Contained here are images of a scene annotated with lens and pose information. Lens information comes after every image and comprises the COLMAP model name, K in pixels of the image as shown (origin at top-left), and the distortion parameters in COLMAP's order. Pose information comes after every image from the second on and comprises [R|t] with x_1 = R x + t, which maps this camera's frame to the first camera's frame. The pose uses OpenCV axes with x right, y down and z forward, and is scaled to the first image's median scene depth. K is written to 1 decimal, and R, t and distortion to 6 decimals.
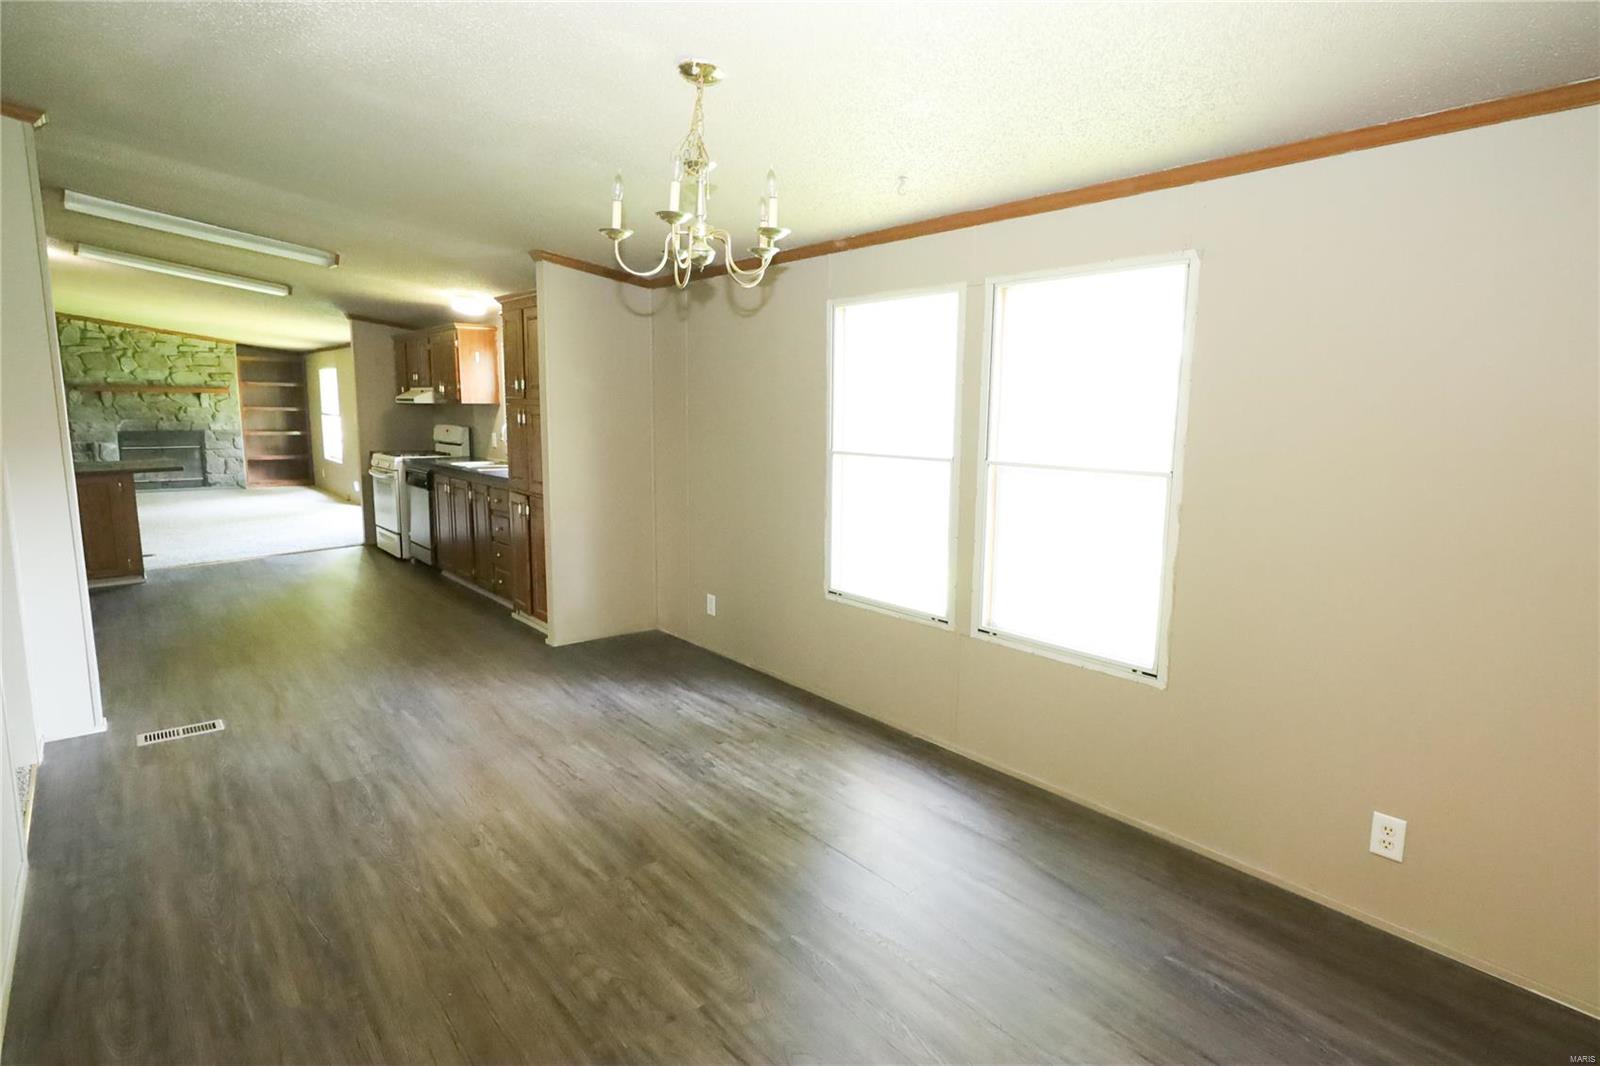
lens RADIAL K [[815.6, 0, 799.1], [0, 815.6, 525.5], [0, 0, 1]] dist [0.001529, -0.000275]
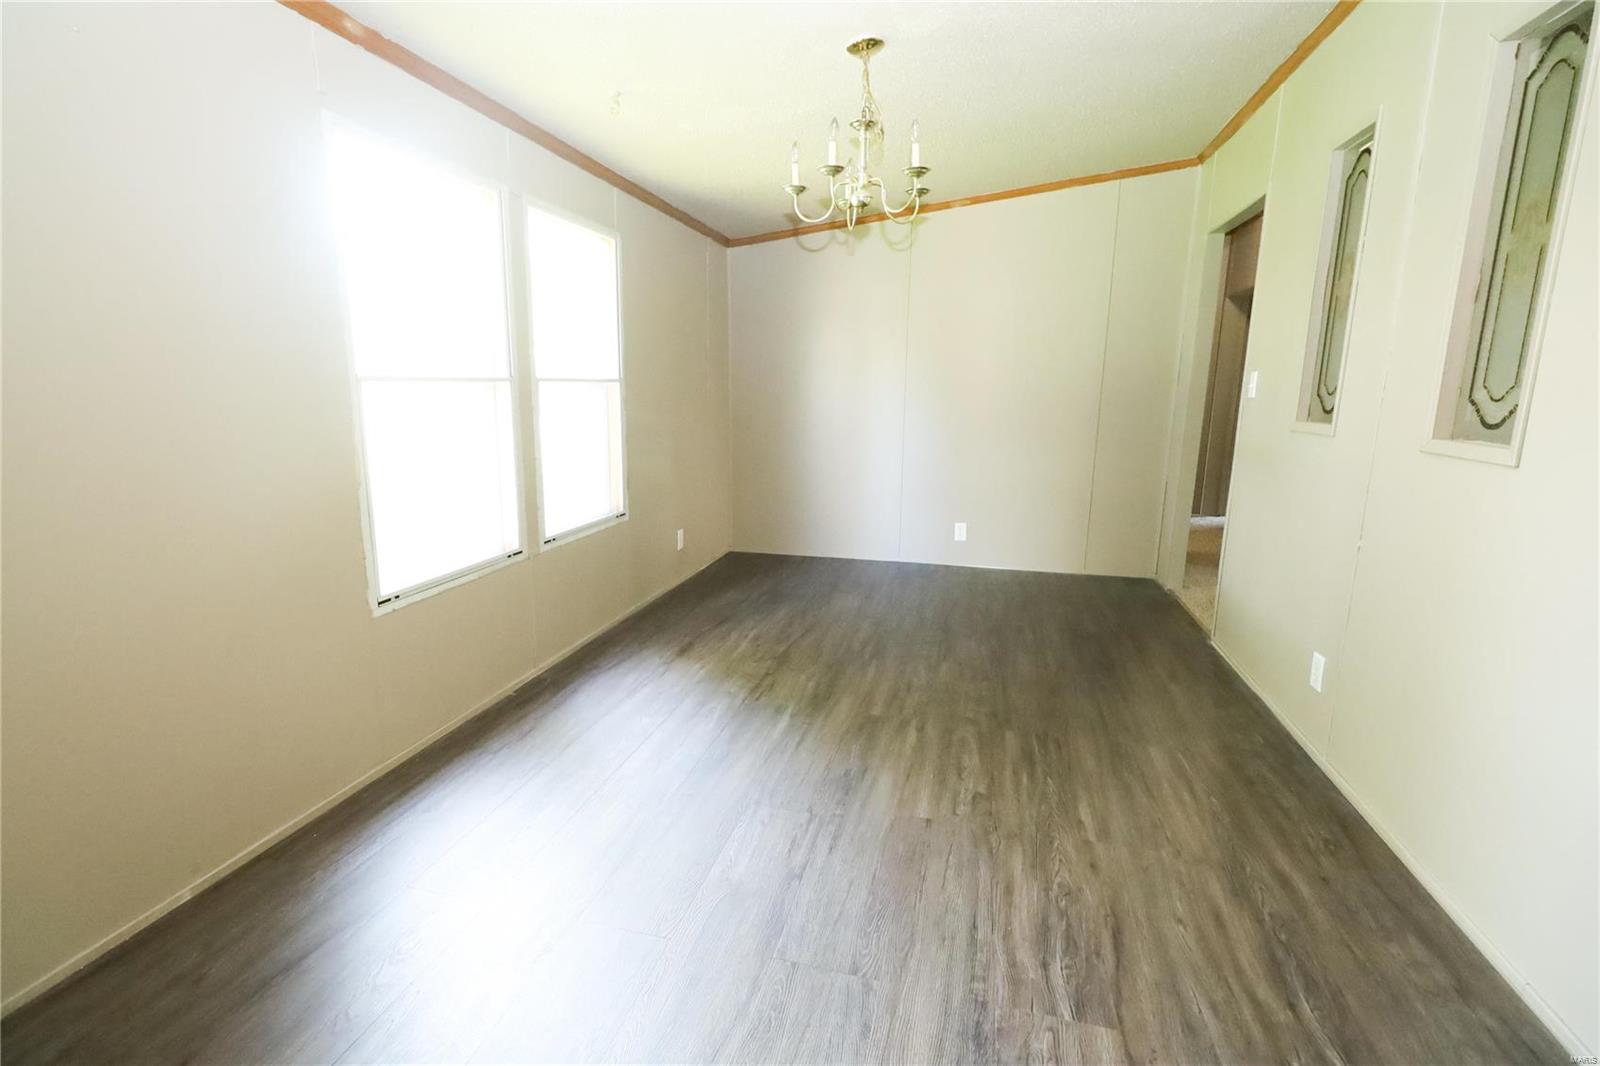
lens RADIAL K [[737.4, 0, 795.7], [0, 737.4, 526.9], [0, 0, 1]] dist [0.002505, 0.000271]
pose [[-0.582184, -0.178338, 0.793257, -0.887583], [0.092213, 0.954870, 0.282347, -0.160096], [-0.807811, 0.237526, -0.539465, 1.546726]]
